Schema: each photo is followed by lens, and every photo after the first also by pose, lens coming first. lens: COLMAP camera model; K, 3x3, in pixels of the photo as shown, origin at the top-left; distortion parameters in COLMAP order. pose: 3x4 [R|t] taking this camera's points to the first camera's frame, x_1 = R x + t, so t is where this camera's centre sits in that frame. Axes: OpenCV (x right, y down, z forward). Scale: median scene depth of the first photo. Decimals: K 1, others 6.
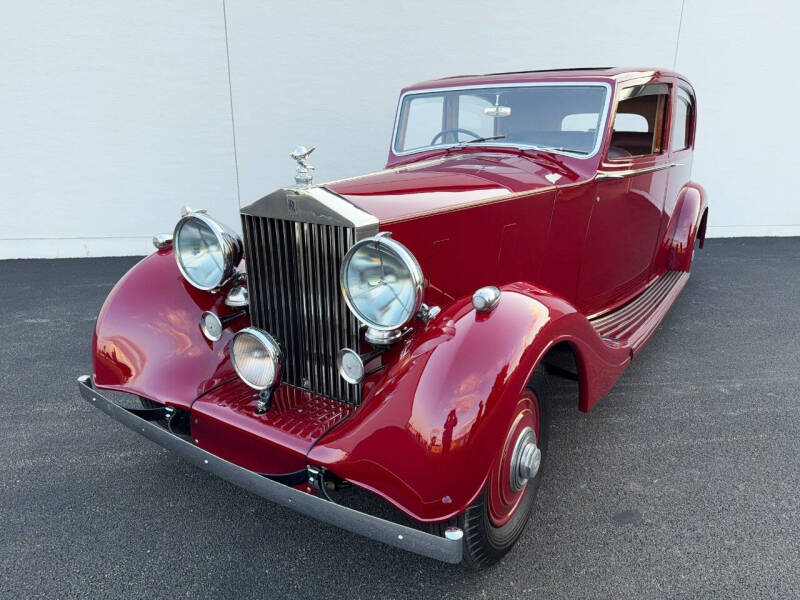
lens RADIAL K [[568.5, 0, 402.5], [0, 568.5, 302.9], [0, 0, 1]] dist [0.022417, -0.027889]
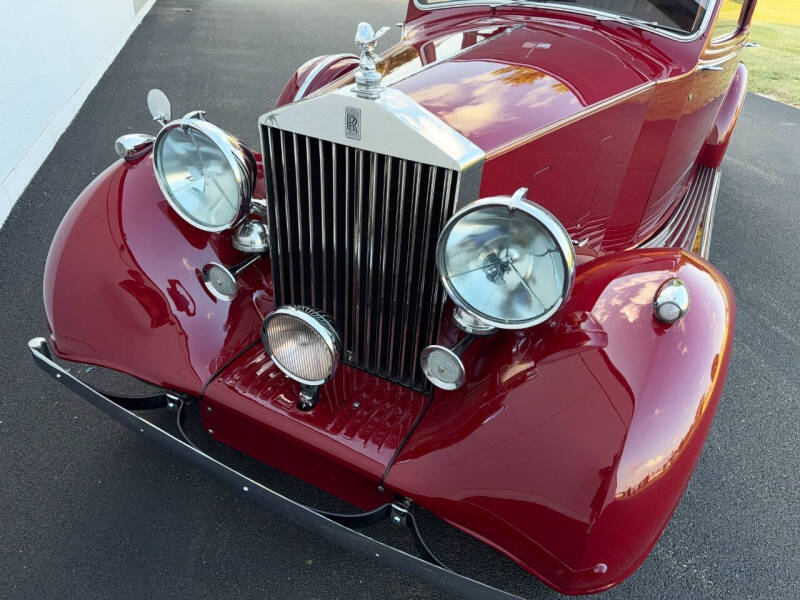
lens RADIAL K [[568.5, 0, 401.1], [0, 568.5, 306.2], [0, 0, 1]] dist [0.022417, -0.027889]
pose [[0.992524, 0.002956, 0.122016, -0.199632], [-0.035877, 0.962607, 0.268515, -0.134283], [-0.116660, -0.270885, 0.955516, 0.281226]]
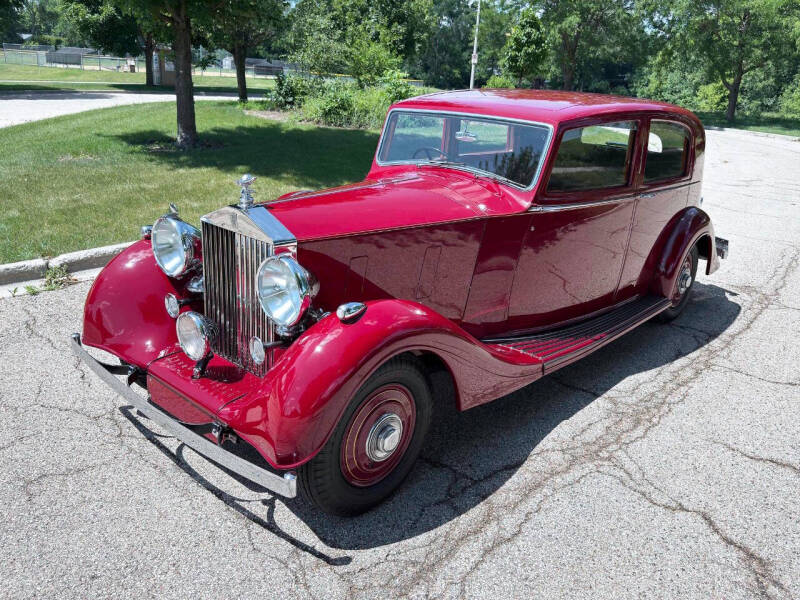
lens RADIAL K [[658.3, 0, 407.1], [0, 658.3, 292.4], [0, 0, 1]] dist [0.033272, -0.042452]
pose [[0.987442, 0.108304, -0.115019, 0.347141], [-0.107054, 0.994108, 0.017006, -0.069977], [0.116183, -0.004479, 0.993218, -0.393495]]
